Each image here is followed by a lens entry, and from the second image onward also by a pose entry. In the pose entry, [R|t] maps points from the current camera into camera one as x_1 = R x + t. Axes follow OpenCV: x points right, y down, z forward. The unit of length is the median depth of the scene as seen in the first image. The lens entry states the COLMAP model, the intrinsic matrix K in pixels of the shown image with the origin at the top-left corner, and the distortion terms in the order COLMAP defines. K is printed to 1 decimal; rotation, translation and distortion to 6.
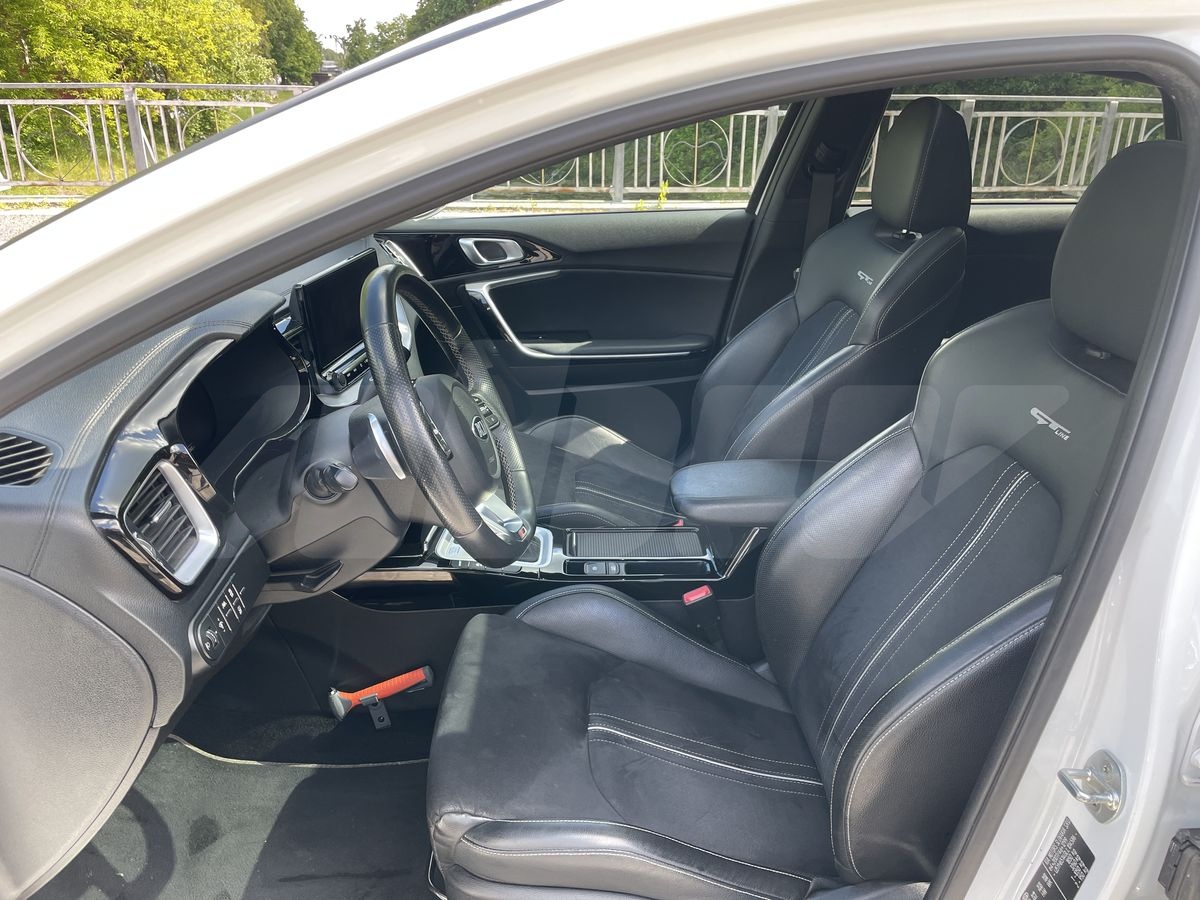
lens RADIAL K [[911.6, 0, 597.7], [0, 911.6, 452.1], [0, 0, 1]] dist [0.088854, -0.129235]
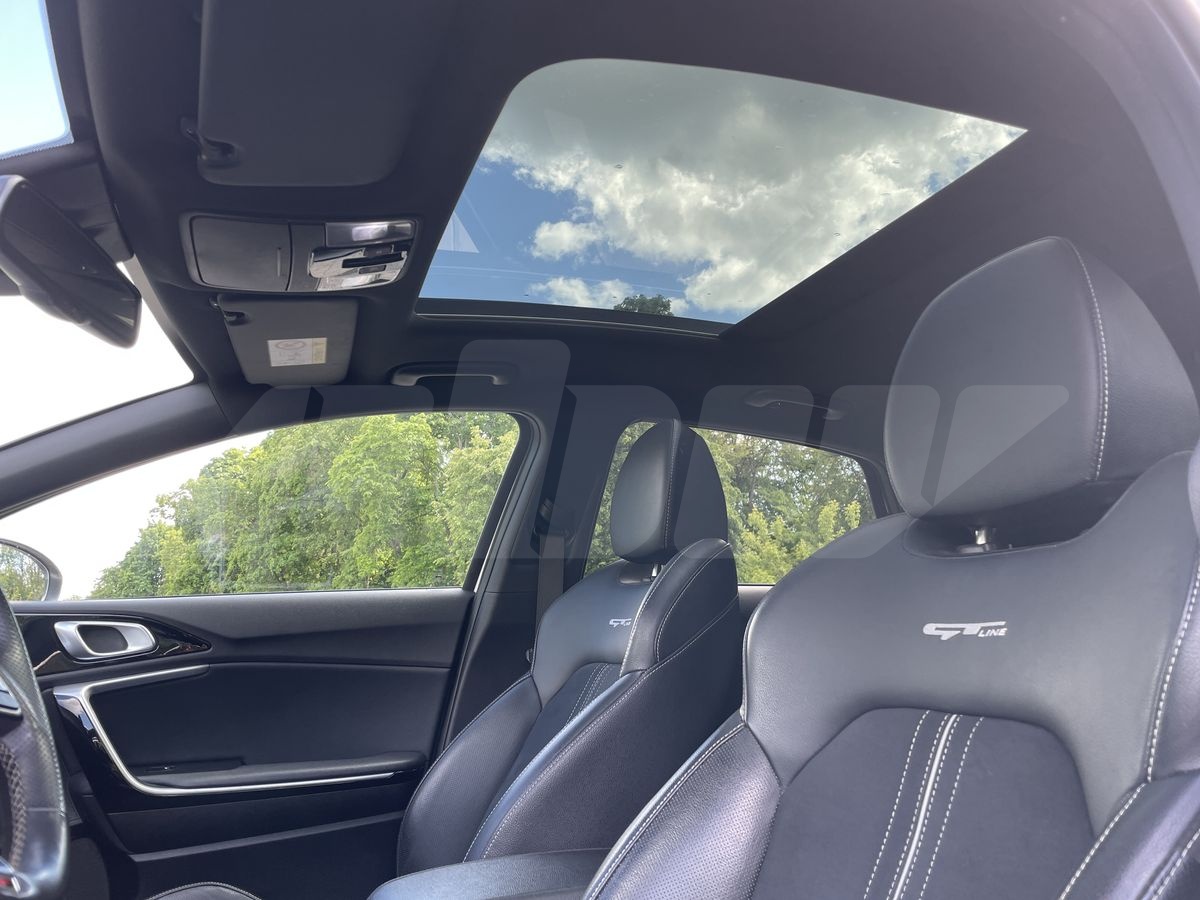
lens RADIAL K [[911.6, 0, 597.7], [0, 911.6, 452.1], [0, 0, 1]] dist [0.088854, -0.129235]
pose [[0.948865, 0.055274, 0.310806, 0.019699], [0.131502, 0.825855, -0.548335, 0.135761], [-0.286989, 0.561167, 0.776356, 0.346665]]
